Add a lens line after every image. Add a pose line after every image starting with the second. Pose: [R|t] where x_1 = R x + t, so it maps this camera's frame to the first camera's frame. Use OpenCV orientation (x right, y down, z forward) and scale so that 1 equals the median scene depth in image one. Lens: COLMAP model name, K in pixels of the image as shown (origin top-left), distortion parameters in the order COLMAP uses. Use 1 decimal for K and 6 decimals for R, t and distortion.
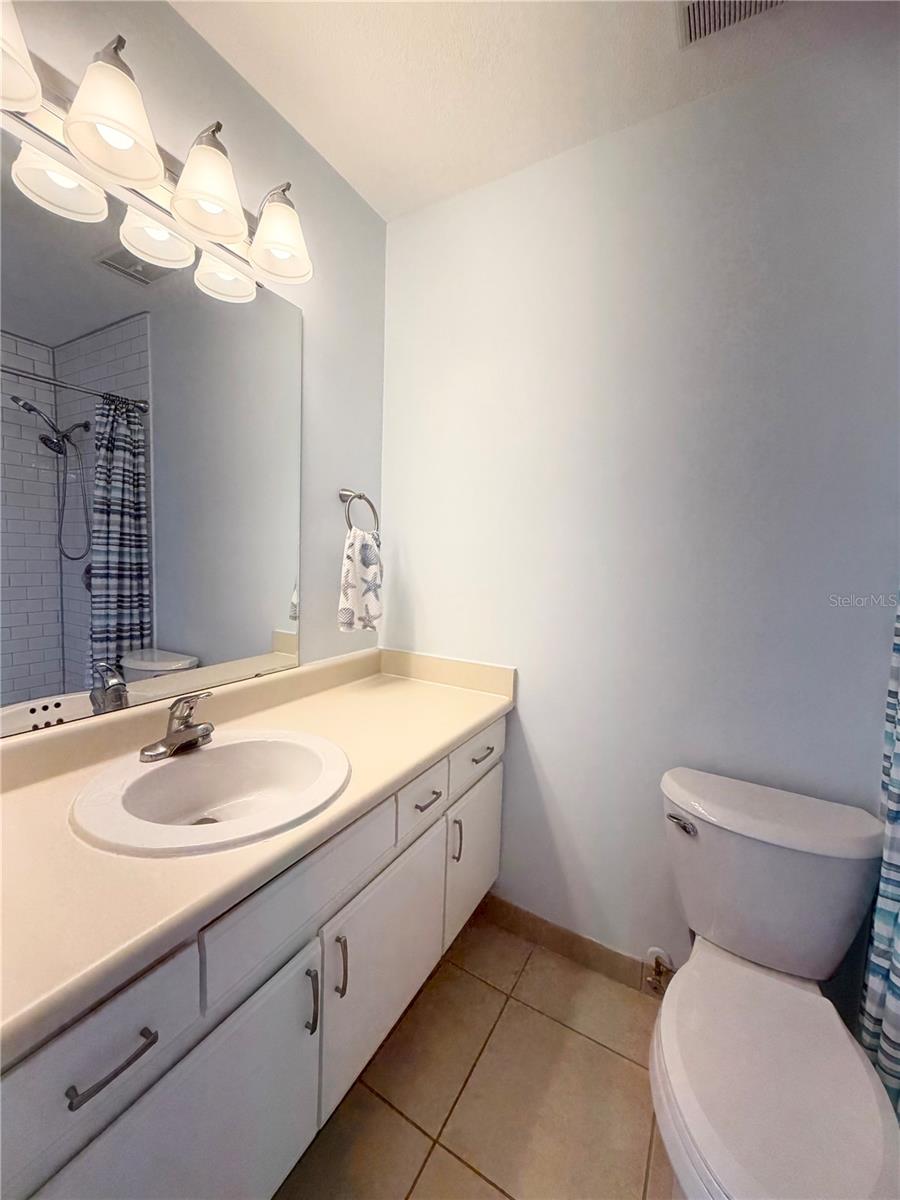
lens RADIAL K [[480.3, 0, 453.3], [0, 480.3, 597.4], [0, 0, 1]] dist [-0.013827, -0.000270]
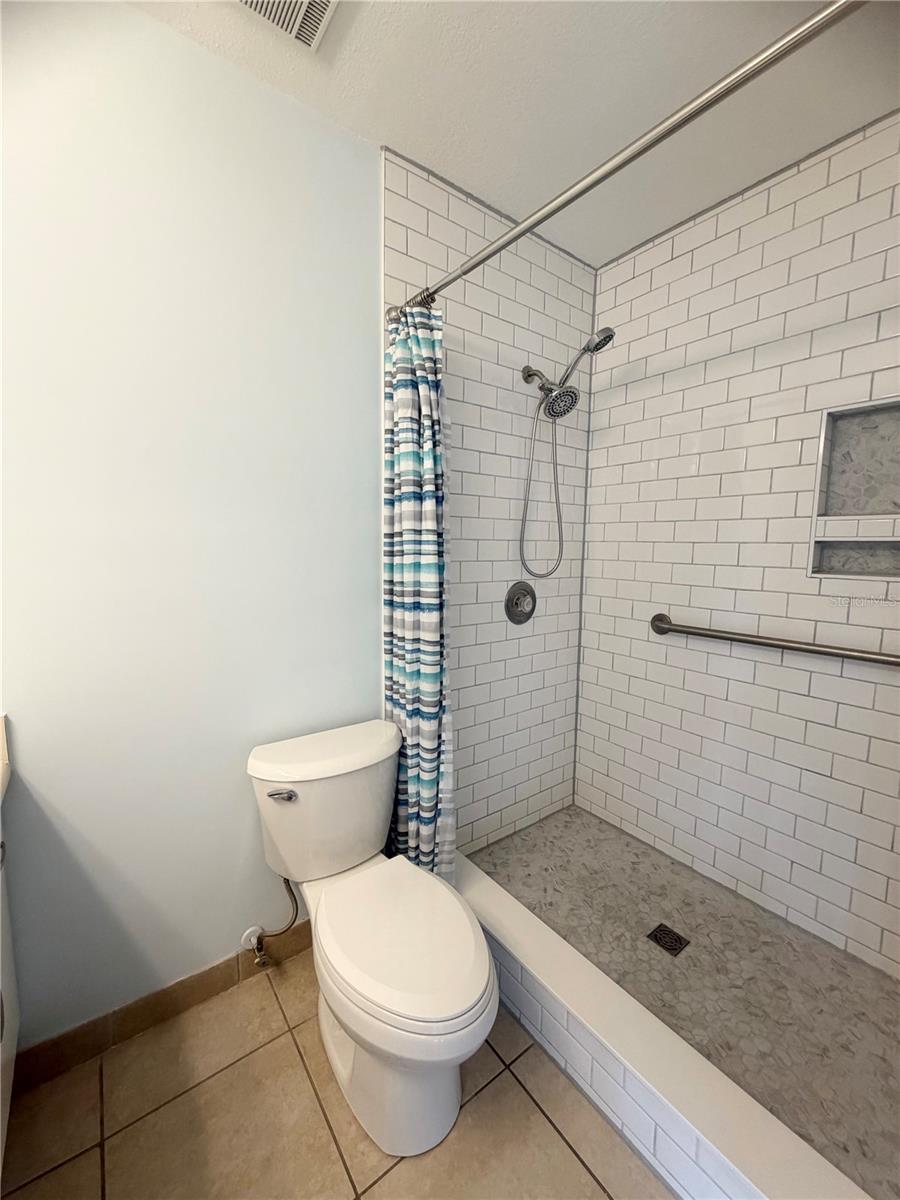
lens RADIAL K [[478.2, 0, 450.2], [0, 478.2, 597.2], [0, 0, 1]] dist [0.000101, -0.000050]
pose [[0.393273, -0.114215, 0.912300, -0.334300], [0.091234, 0.992205, 0.084889, -0.027993], [-0.914884, 0.049848, 0.400627, 0.198282]]
